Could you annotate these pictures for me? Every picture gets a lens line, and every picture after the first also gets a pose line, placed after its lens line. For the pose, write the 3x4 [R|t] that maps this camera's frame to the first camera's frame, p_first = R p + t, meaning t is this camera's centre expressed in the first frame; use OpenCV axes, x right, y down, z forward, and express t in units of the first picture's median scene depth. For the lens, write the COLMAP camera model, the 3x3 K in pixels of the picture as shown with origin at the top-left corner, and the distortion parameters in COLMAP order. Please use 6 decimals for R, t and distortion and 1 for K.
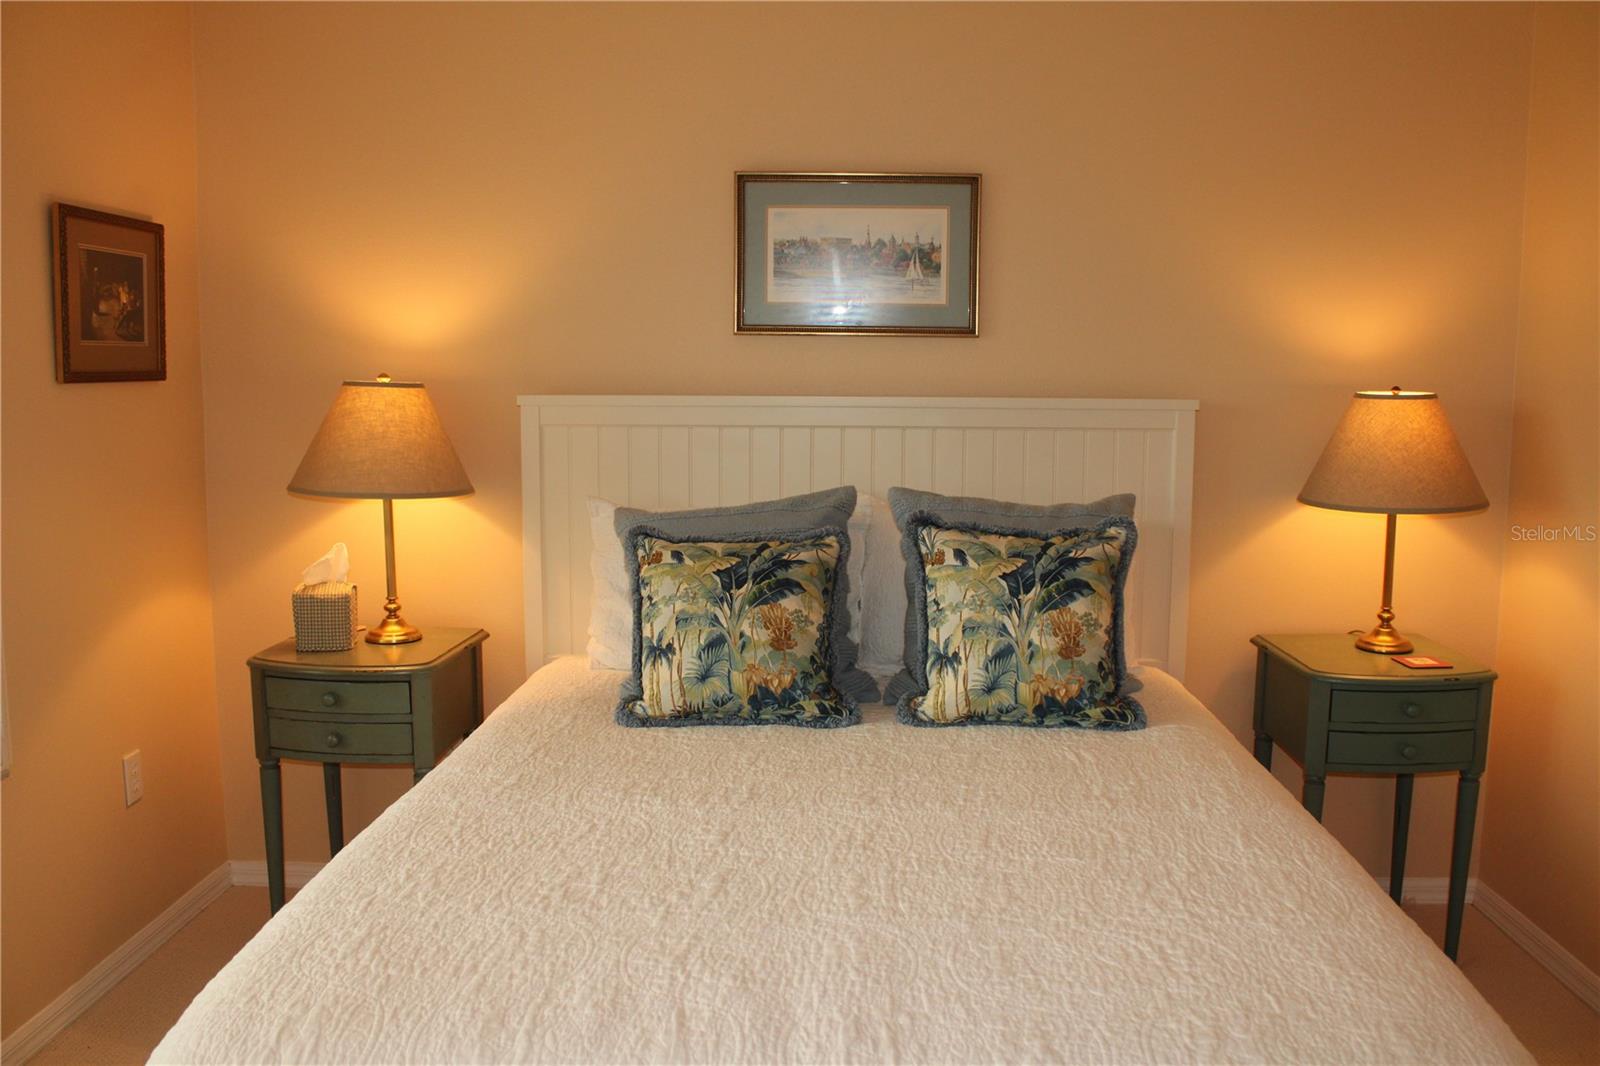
lens RADIAL K [[1356.4, 0, 800.0], [0, 1356.4, 533.0], [0, 0, 1]] dist [-0.164040, 0.137885]
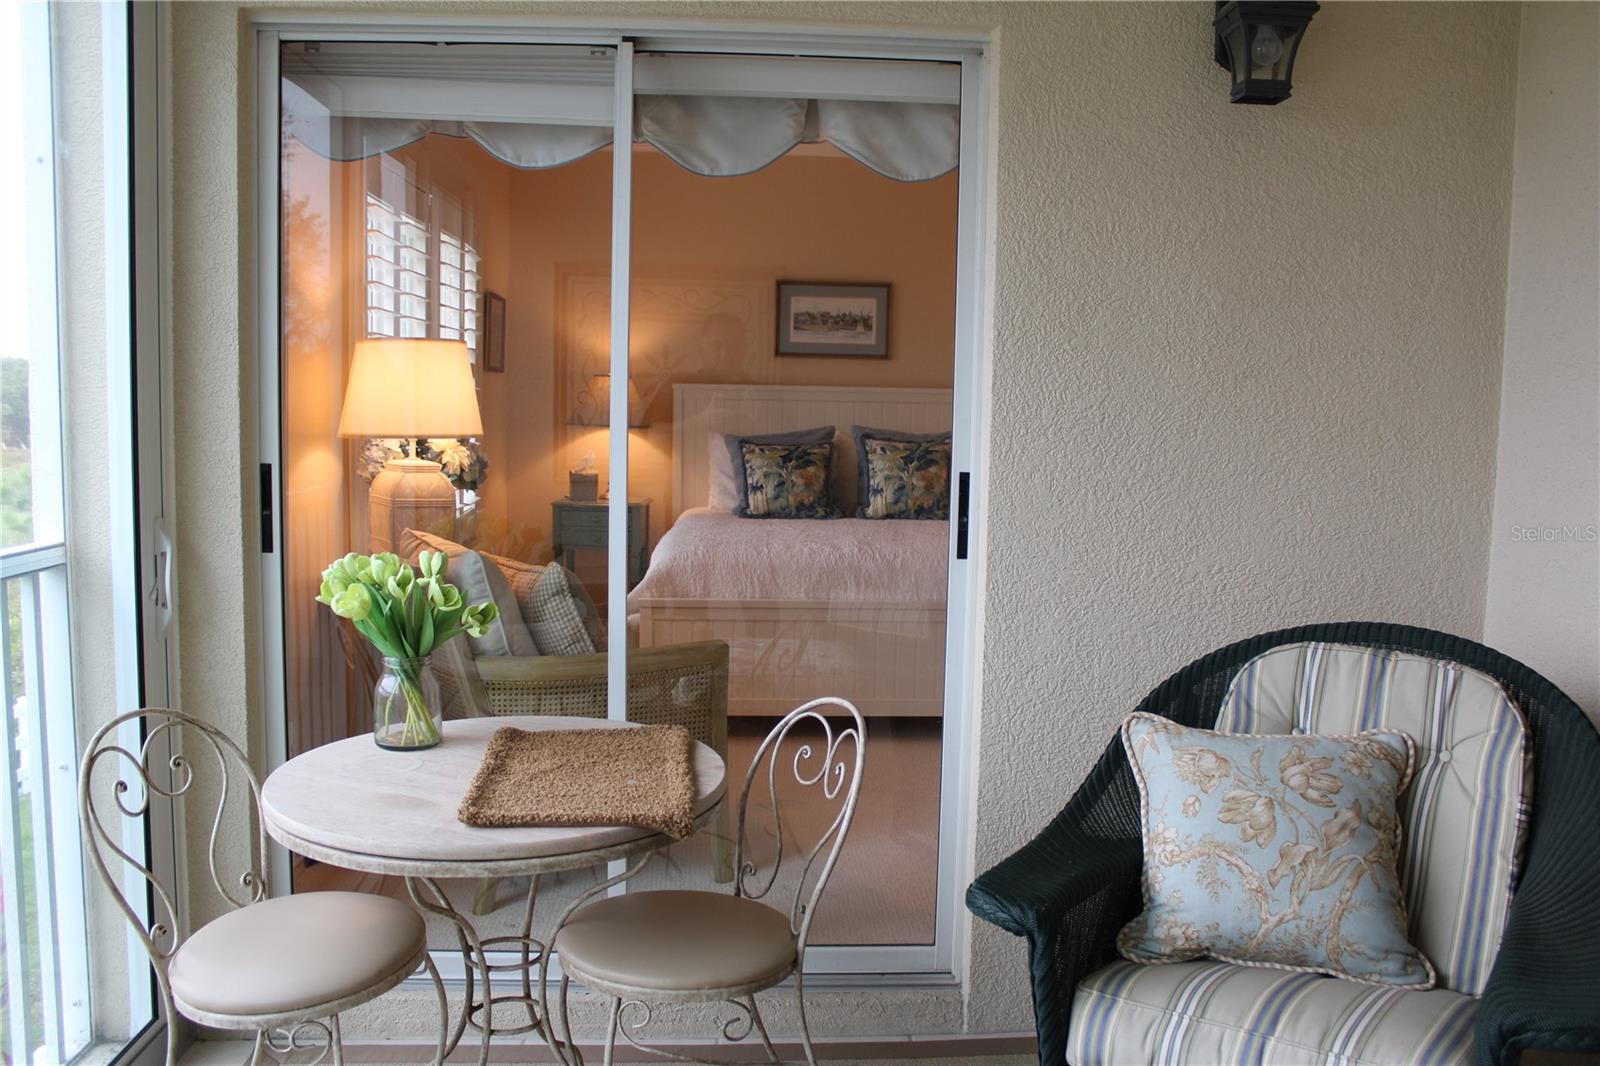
lens RADIAL K [[1399.2, 0, 800.0], [0, 1399.2, 533.0], [0, 0, 1]] dist [-0.149329, 0.158572]
pose [[0.997026, 0.006929, 0.076749, -0.213783], [-0.004413, 0.999449, -0.032896, 0.243797], [-0.076935, 0.032460, 0.996508, -1.423593]]
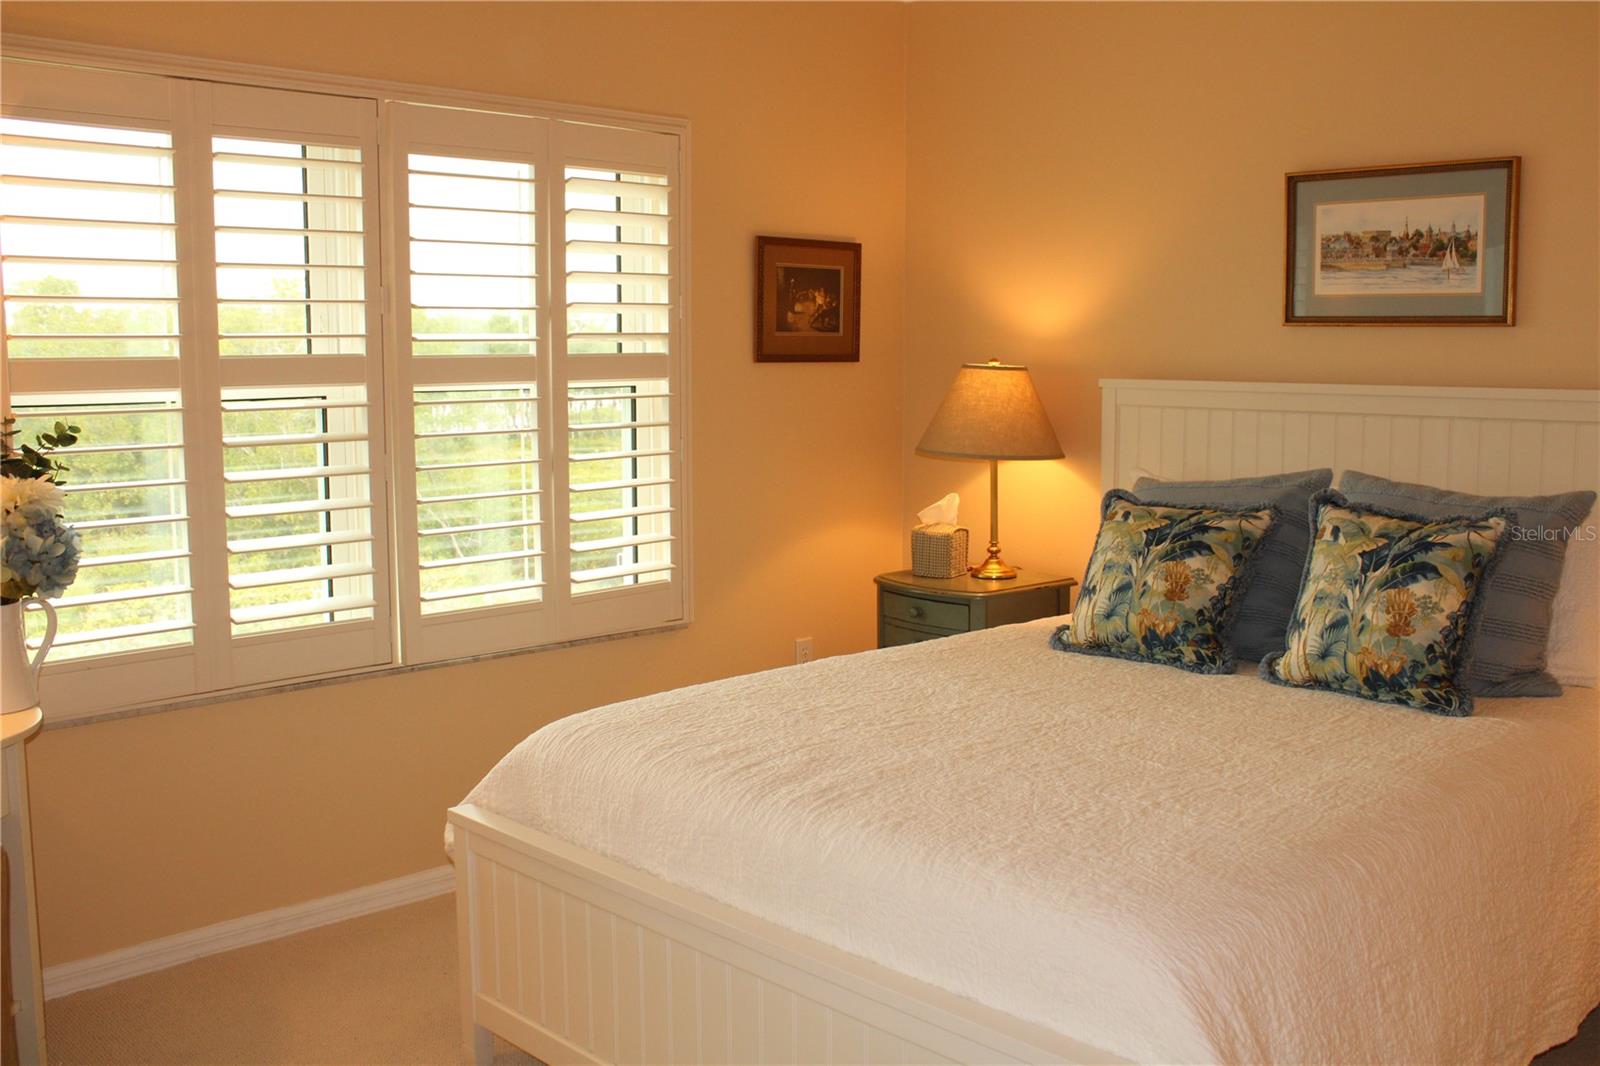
lens RADIAL K [[1515.0, 0, 800.0], [0, 1515.0, 533.0], [0, 0, 1]] dist [-0.100680, 0.016802]
pose [[0.710599, 0.079737, -0.699064, 0.641362], [-0.084650, 0.996029, 0.027563, 0.020591], [0.698486, 0.039589, 0.714528, -0.135473]]
